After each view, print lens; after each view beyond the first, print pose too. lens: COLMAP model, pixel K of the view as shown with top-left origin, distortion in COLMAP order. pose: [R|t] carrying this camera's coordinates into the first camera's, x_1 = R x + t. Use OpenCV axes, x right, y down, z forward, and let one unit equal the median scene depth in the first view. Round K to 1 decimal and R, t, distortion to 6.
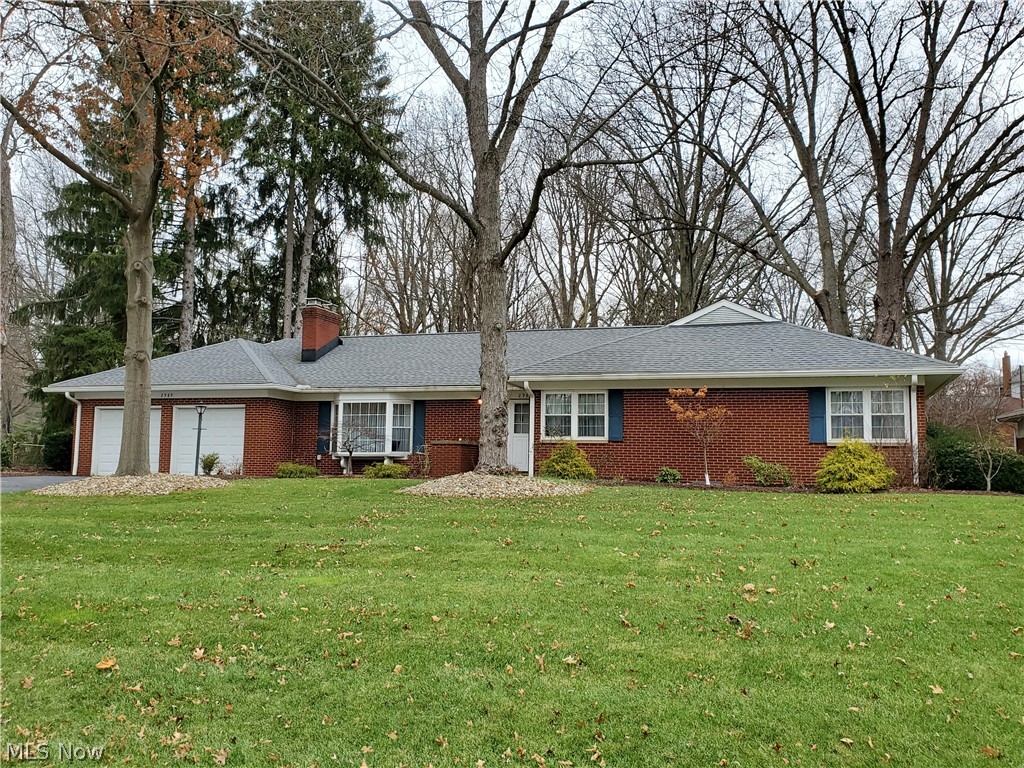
lens RADIAL K [[795.6, 0, 512.0], [0, 795.6, 384.0], [0, 0, 1]] dist [0.000796, -0.002442]
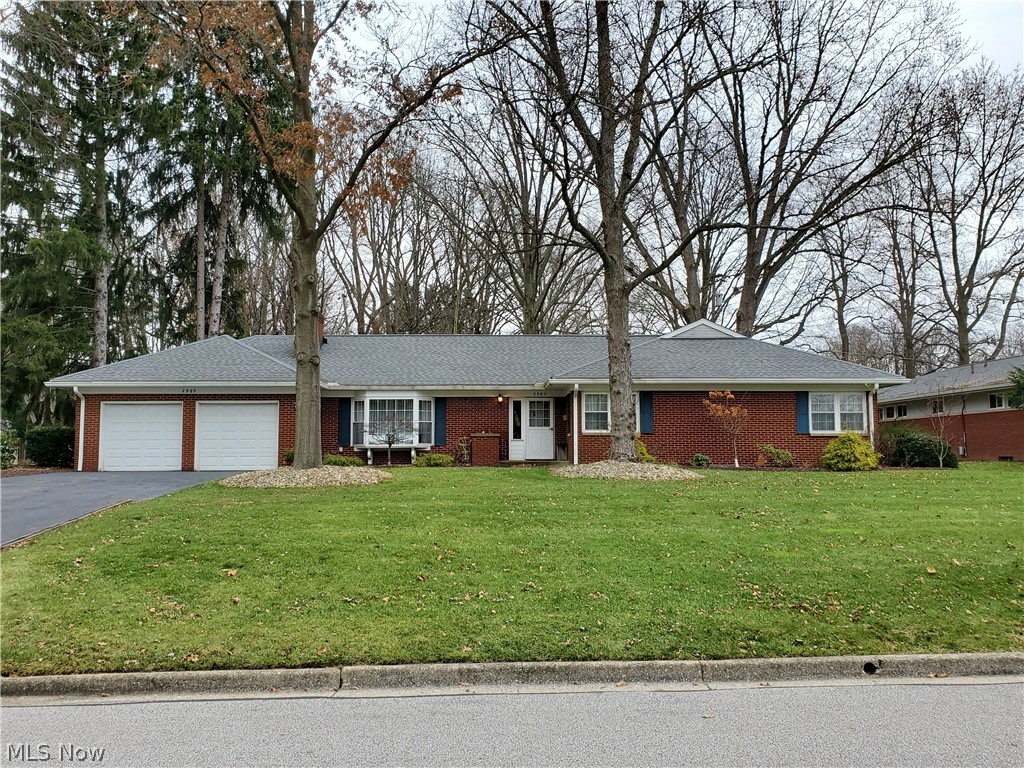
lens RADIAL K [[762.6, 0, 512.0], [0, 762.6, 384.0], [0, 0, 1]] dist [0.000577, 0.000253]
pose [[0.962525, 0.009905, 0.271012, -0.313423], [-0.013299, 0.999854, 0.010691, -0.011237], [-0.270867, -0.013894, 0.962517, -0.060087]]
